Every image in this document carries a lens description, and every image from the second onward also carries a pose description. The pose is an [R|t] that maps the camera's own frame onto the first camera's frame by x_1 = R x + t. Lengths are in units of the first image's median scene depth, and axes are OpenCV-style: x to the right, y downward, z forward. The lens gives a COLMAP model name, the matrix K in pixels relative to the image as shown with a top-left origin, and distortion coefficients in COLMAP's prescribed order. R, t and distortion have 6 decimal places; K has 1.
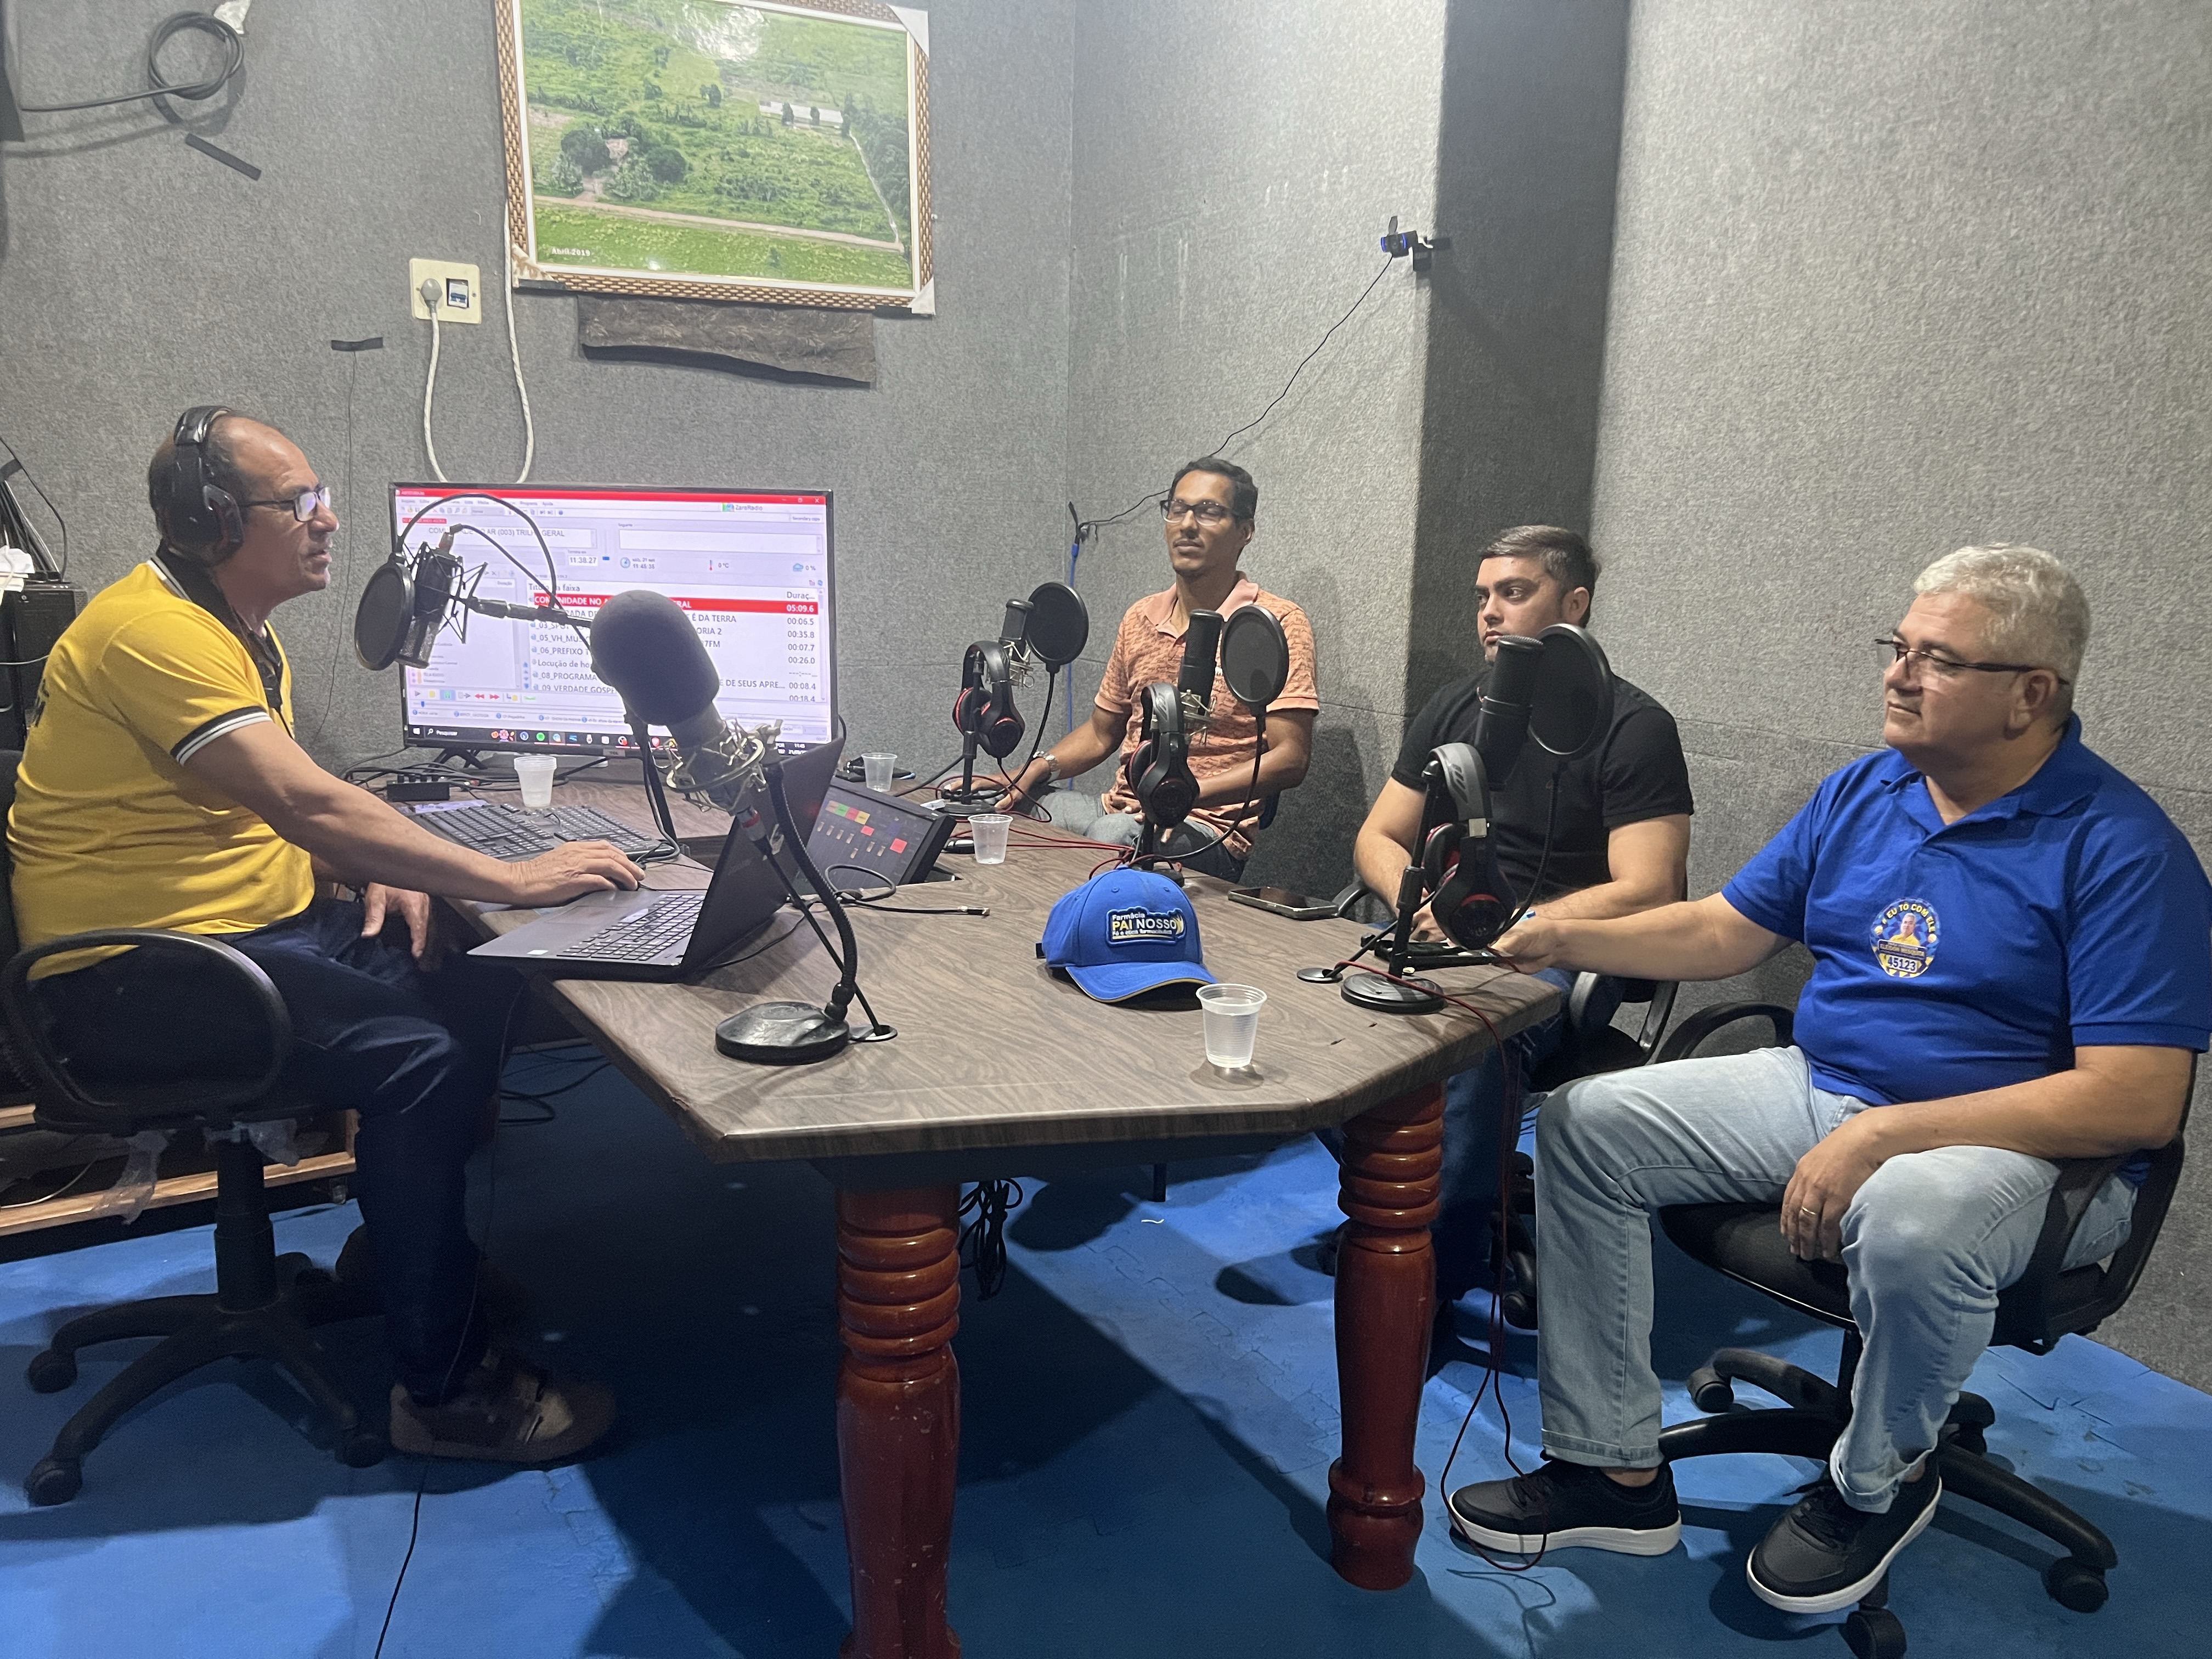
lens RADIAL K [[1671.5, 0, 1118.5], [0, 1671.5, 916.5], [0, 0, 1]] dist [0.055637, -0.046527]
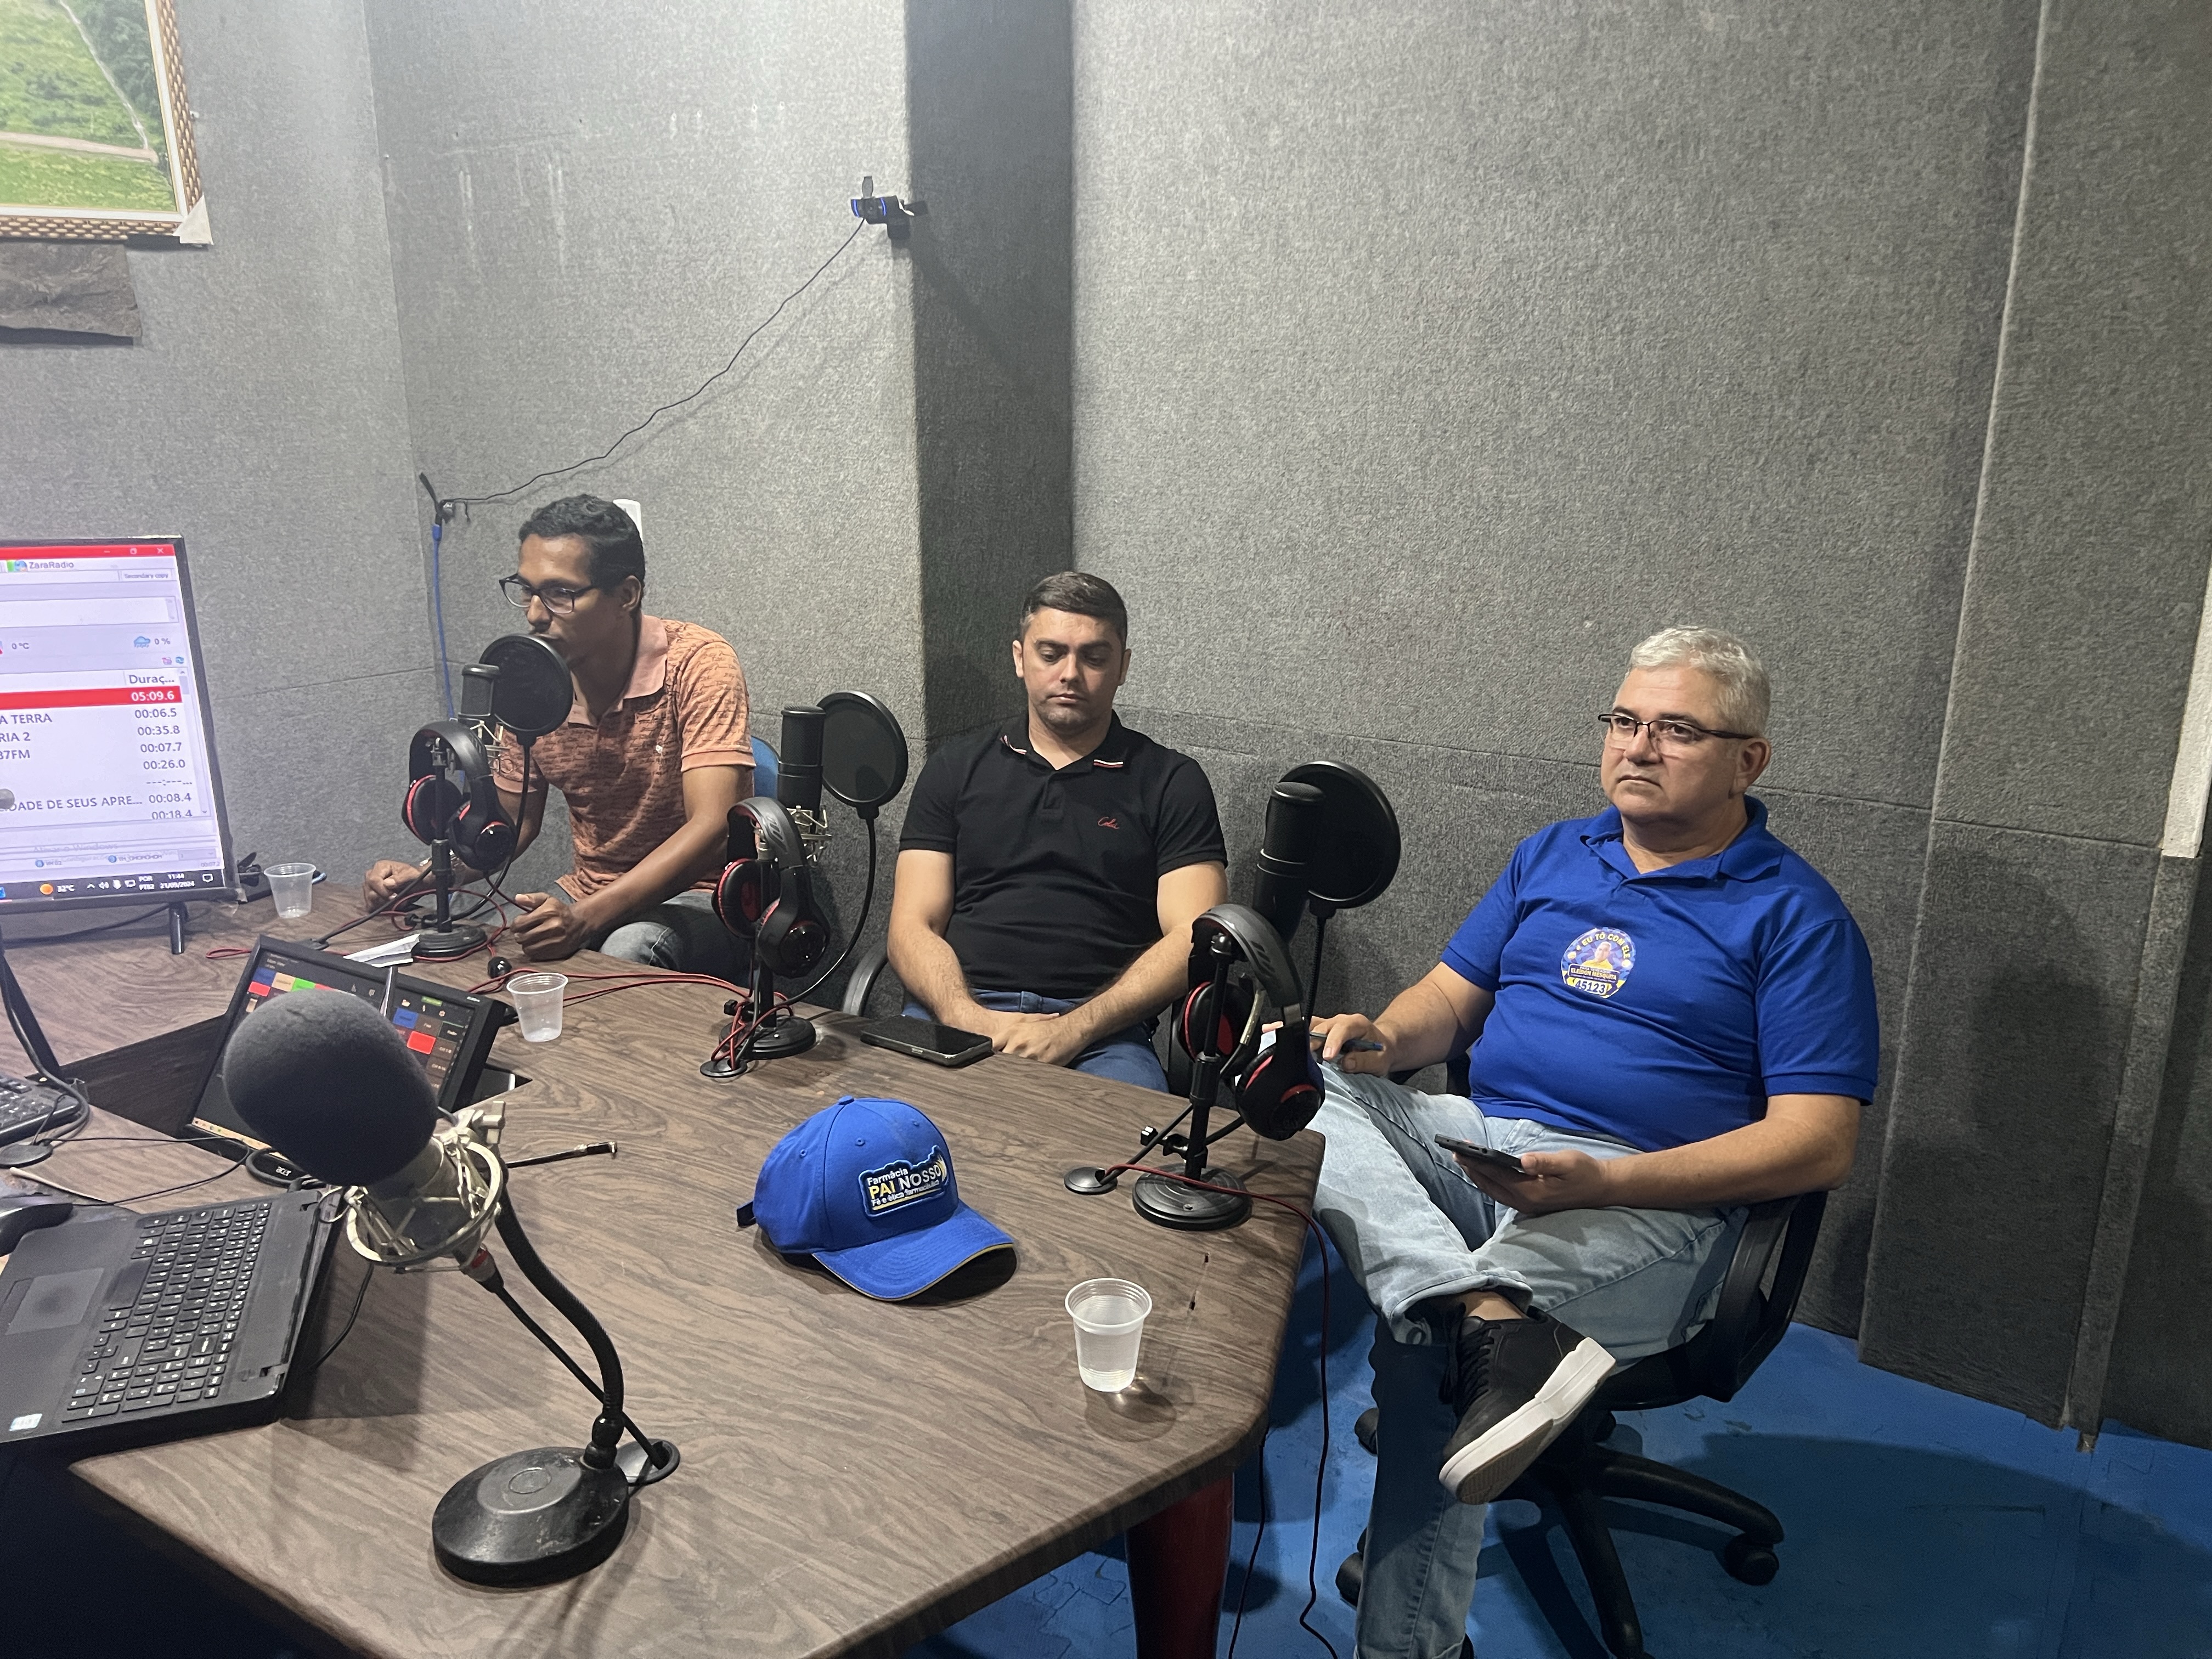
lens RADIAL K [[1671.5, 0, 1118.5], [0, 1671.5, 916.5], [0, 0, 1]] dist [0.055637, -0.046527]
pose [[0.902365, -0.147704, 0.404871, -0.123506], [0.112853, 0.987639, 0.108783, -0.121985], [-0.415934, -0.052471, 0.907880, 0.148182]]
